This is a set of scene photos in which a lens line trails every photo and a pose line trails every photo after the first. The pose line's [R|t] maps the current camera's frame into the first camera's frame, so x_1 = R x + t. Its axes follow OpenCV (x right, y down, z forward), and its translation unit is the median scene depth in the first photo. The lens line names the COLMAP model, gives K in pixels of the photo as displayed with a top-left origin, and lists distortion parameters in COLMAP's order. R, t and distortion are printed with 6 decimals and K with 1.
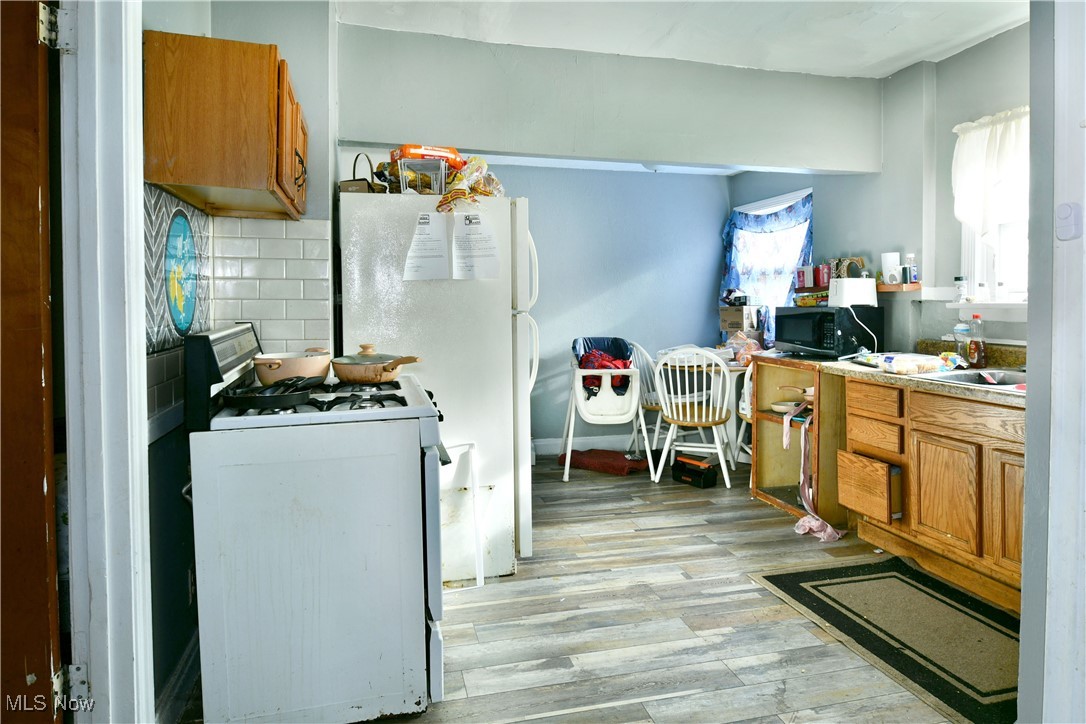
lens RADIAL K [[654.1, 0, 541.9], [0, 654.1, 365.4], [0, 0, 1]] dist [-0.007768, -0.001485]
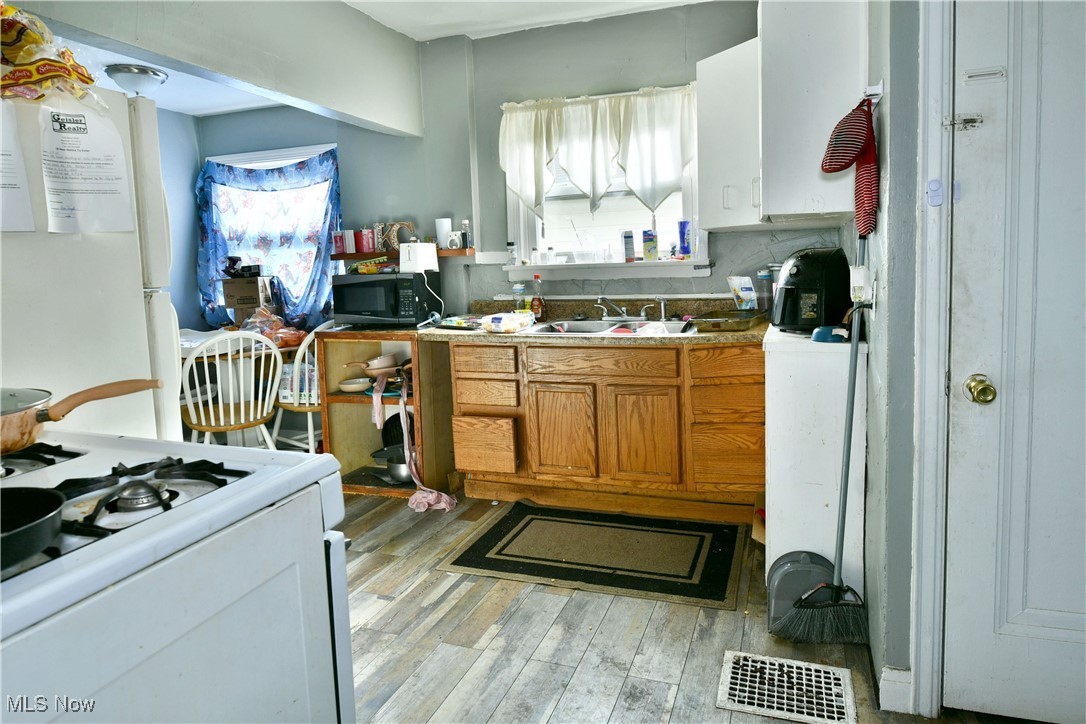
lens RADIAL K [[682.8, 0, 516.6], [0, 682.8, 359.3], [0, 0, 1]] dist [-0.011192, -0.003996]
pose [[0.562445, -0.126018, 0.817175, -0.349354], [0.106954, 0.991103, 0.079225, -0.029741], [-0.819888, 0.042841, 0.570919, 0.346747]]
